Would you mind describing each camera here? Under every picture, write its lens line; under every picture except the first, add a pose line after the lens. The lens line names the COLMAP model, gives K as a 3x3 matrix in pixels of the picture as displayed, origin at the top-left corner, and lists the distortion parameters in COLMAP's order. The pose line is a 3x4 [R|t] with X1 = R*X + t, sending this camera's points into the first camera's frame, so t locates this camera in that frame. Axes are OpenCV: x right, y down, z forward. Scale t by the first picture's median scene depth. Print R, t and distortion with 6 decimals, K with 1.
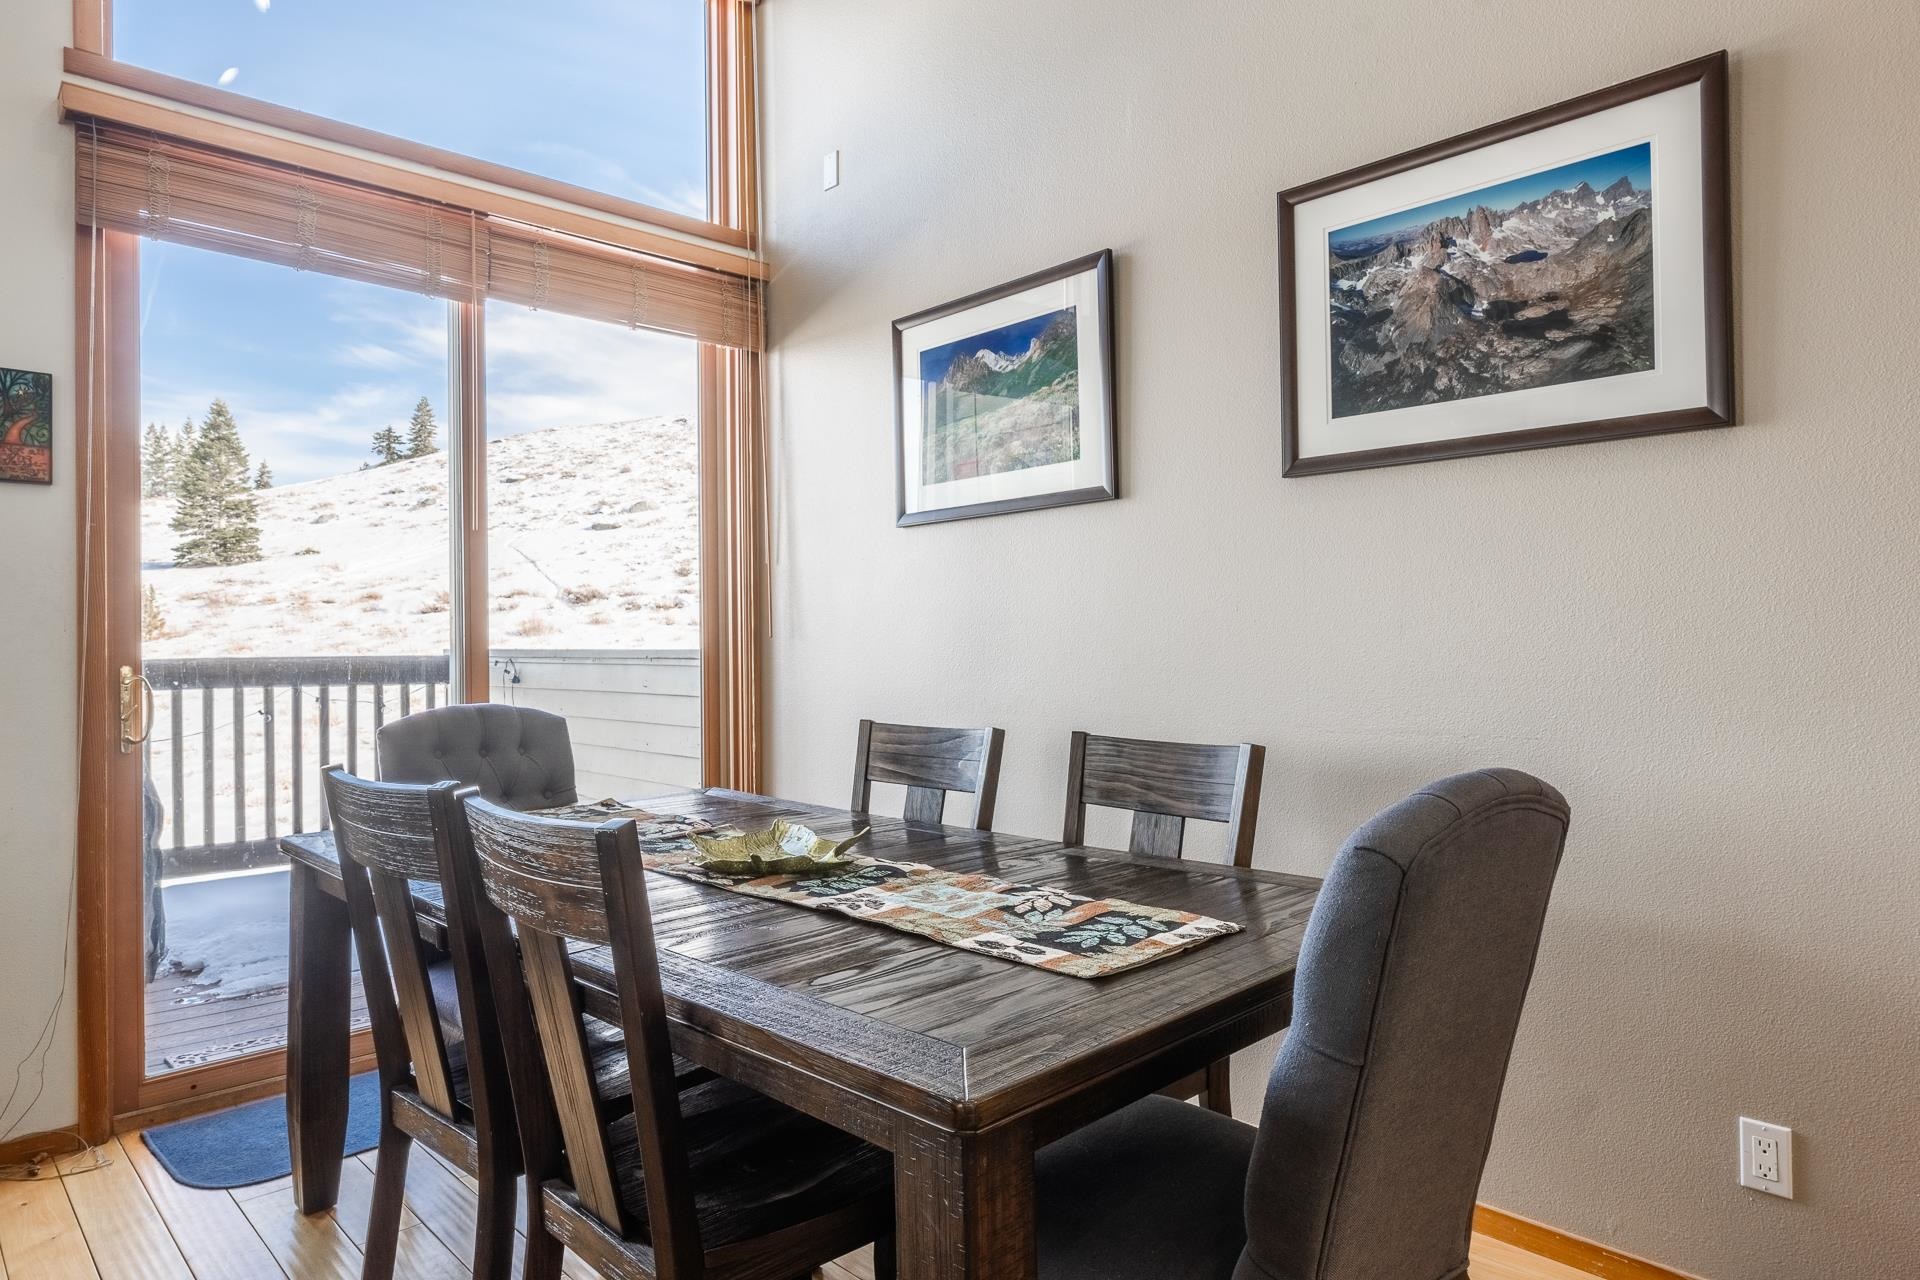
lens RADIAL K [[1135.8, 0, 960.0], [0, 1135.8, 640.0], [0, 0, 1]] dist [-0.003233, -0.001464]
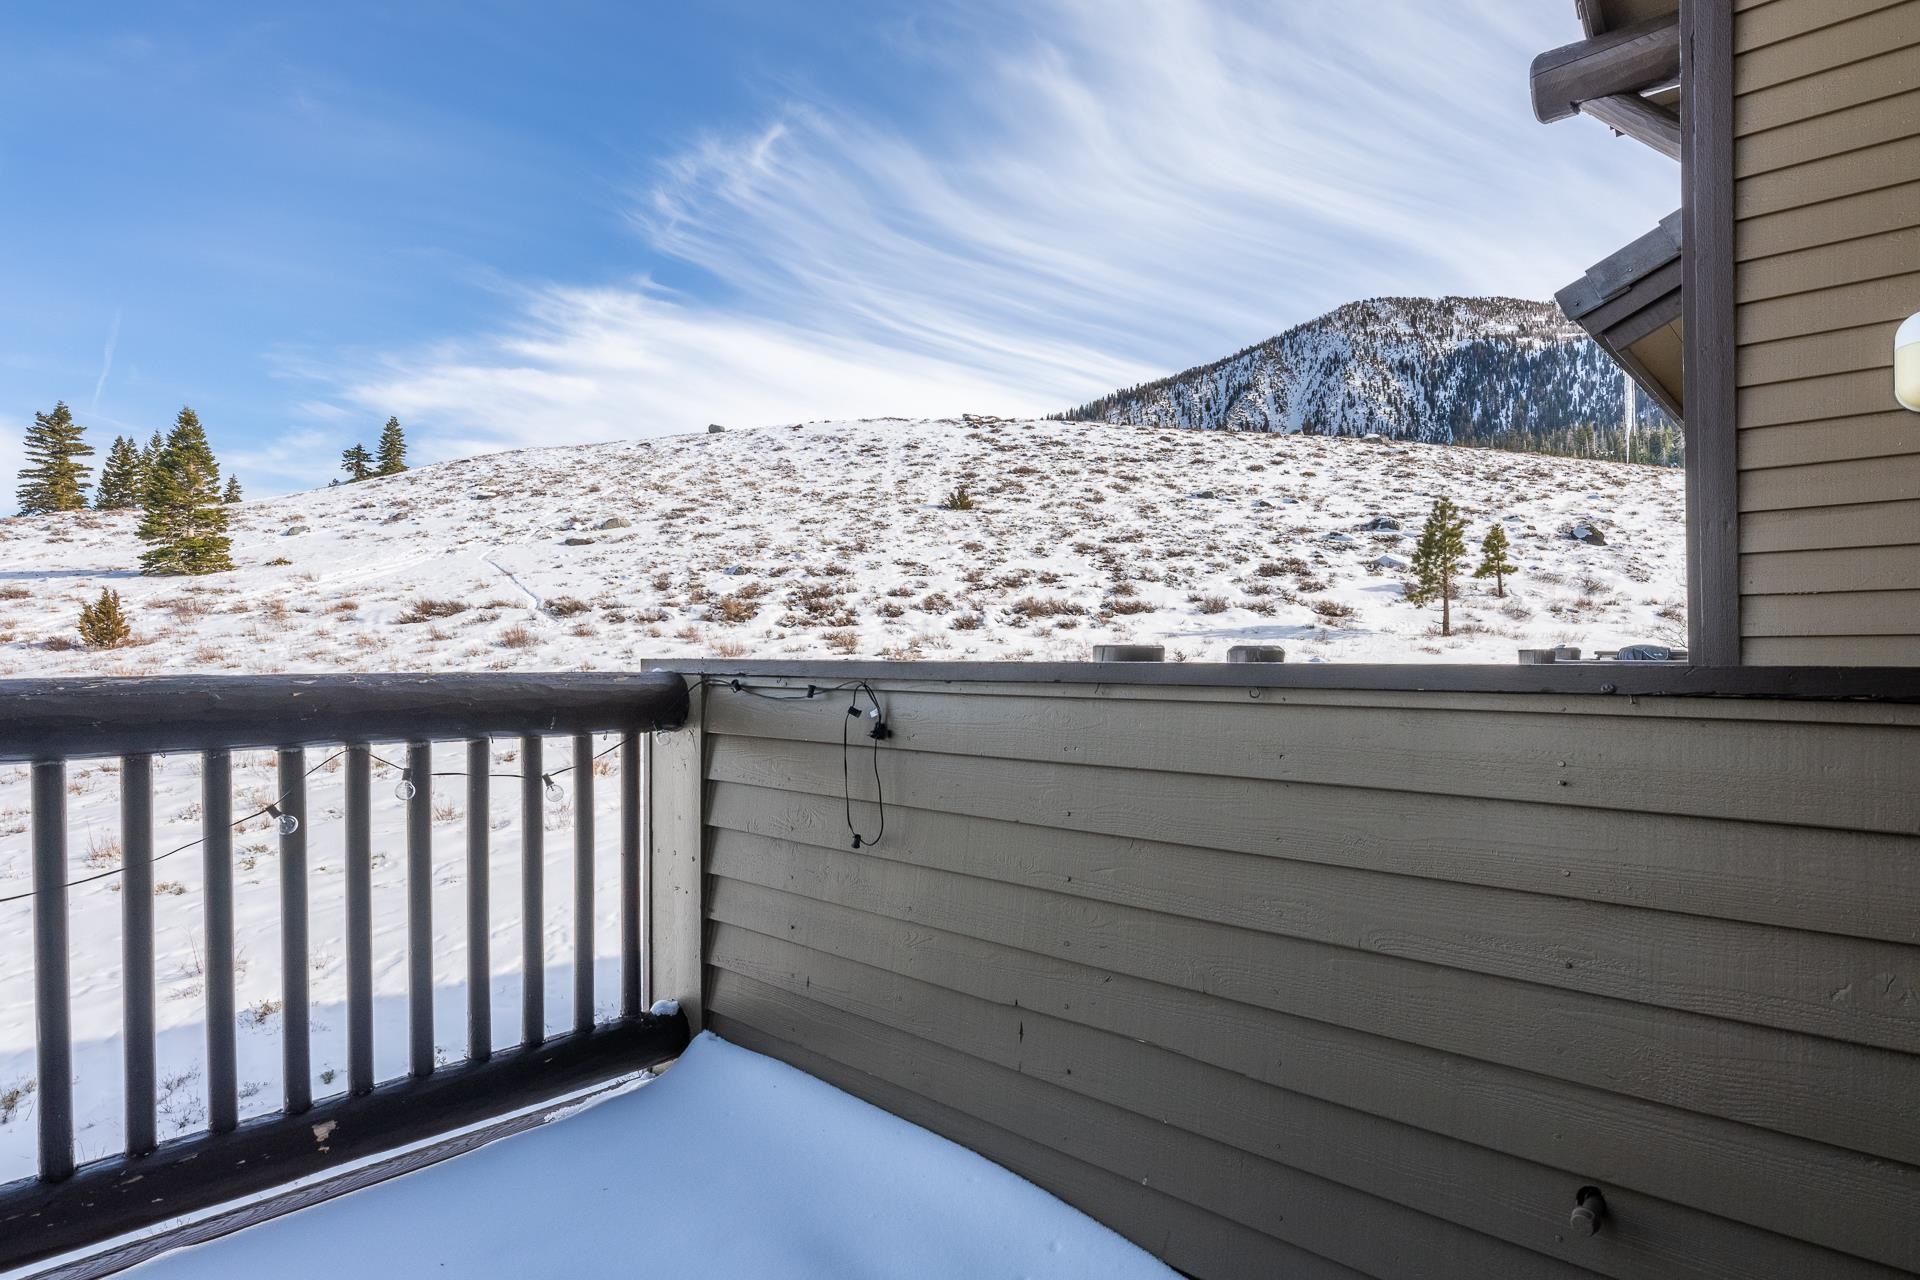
lens RADIAL K [[1024.2, 0, 950.5], [0, 1024.2, 670.3], [0, 0, 1]] dist [-0.004098, -0.001054]
pose [[0.998045, 0.007598, 0.062033, -0.535821], [-0.008503, 0.999861, 0.014341, 0.007764], [-0.061916, -0.014841, 0.997971, 0.835410]]
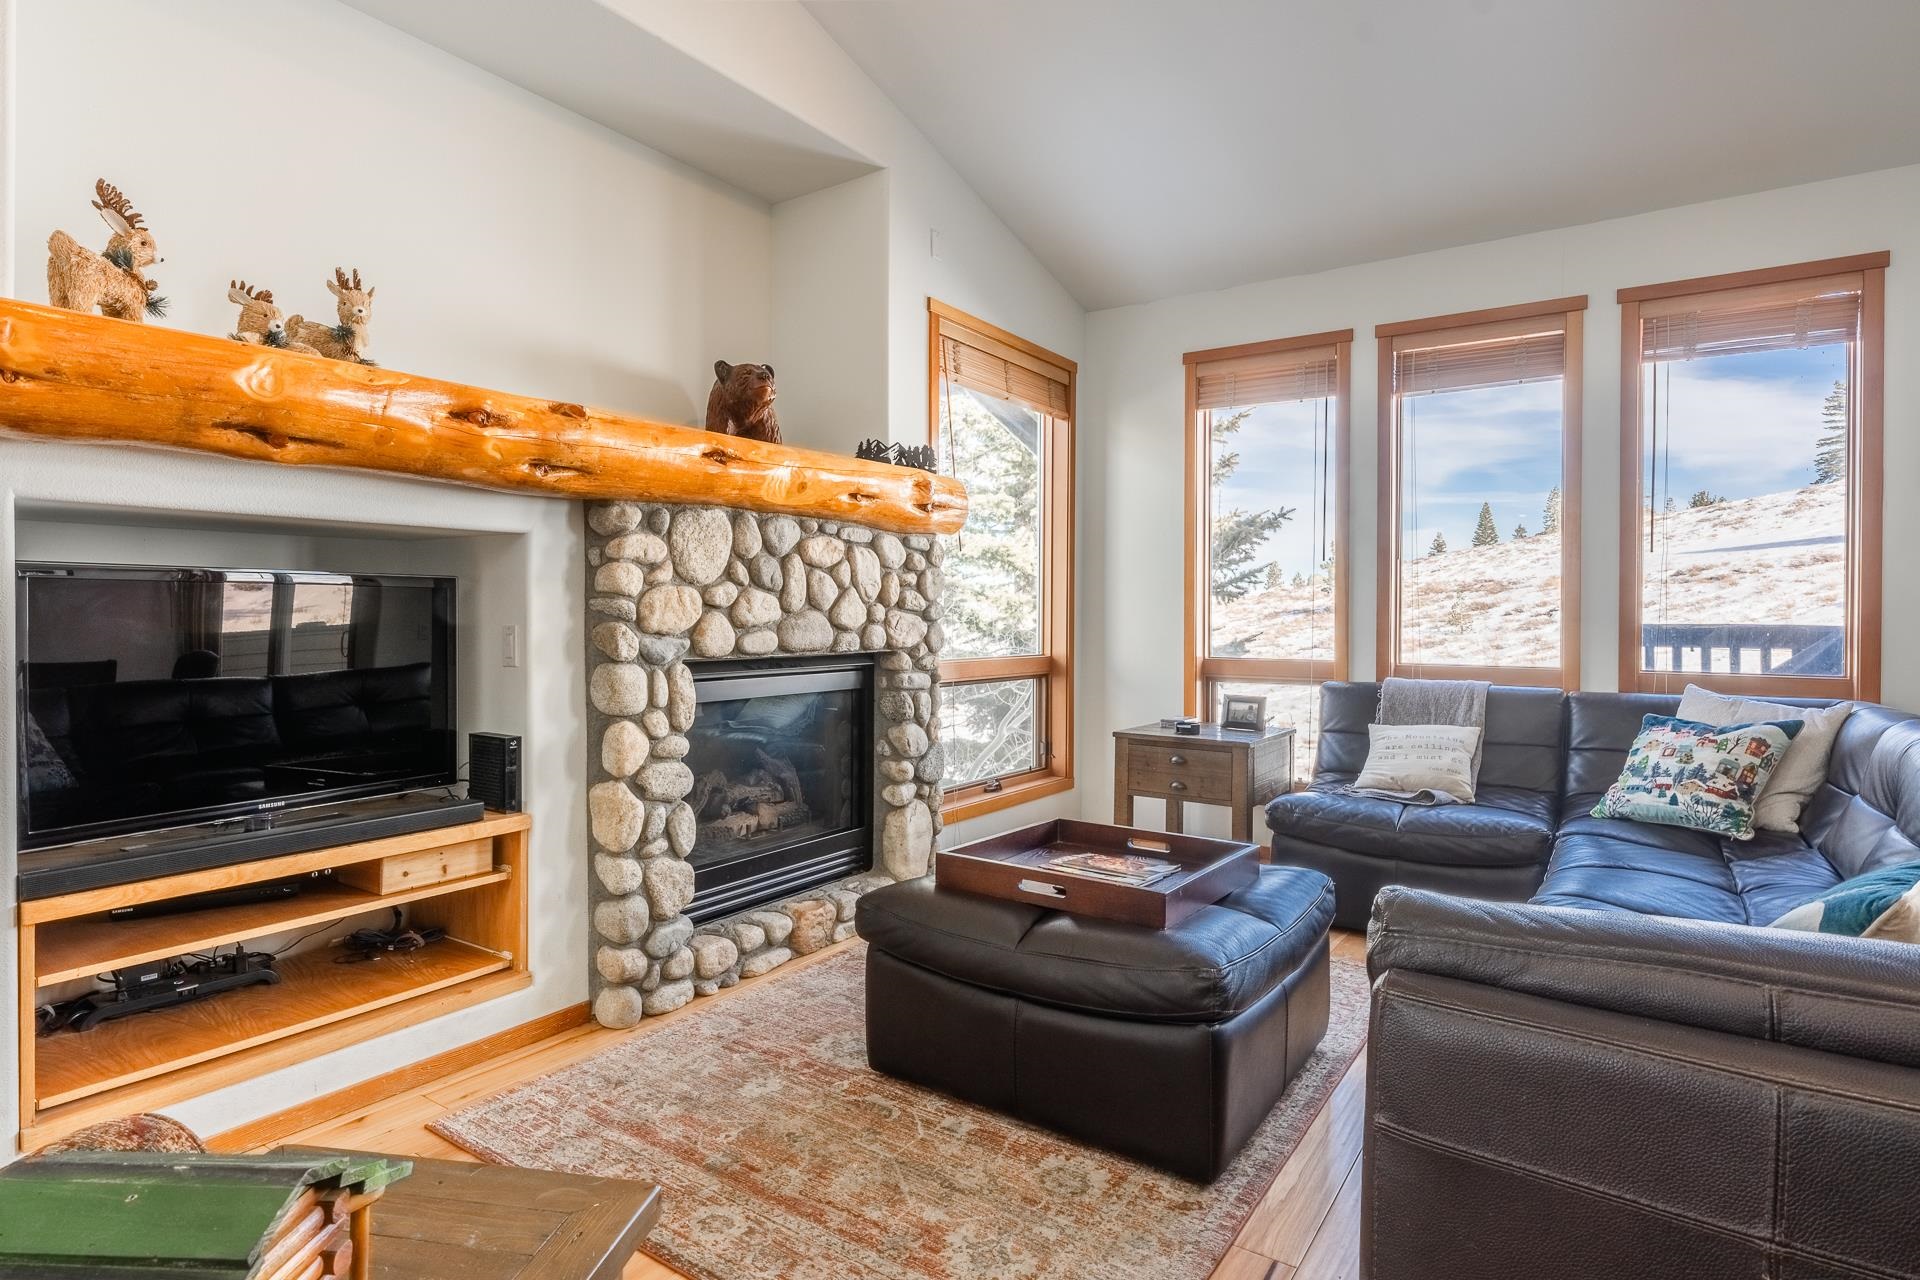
lens RADIAL K [[1017.9, 0, 931.9], [0, 1017.9, 617.1], [0, 0, 1]] dist [0.001085, -0.000194]
pose [[0.188984, 0.015978, -0.981850, -0.090985], [-0.005569, 0.999869, 0.015199, 0.002913], [0.981964, 0.002595, 0.189049, -0.280795]]
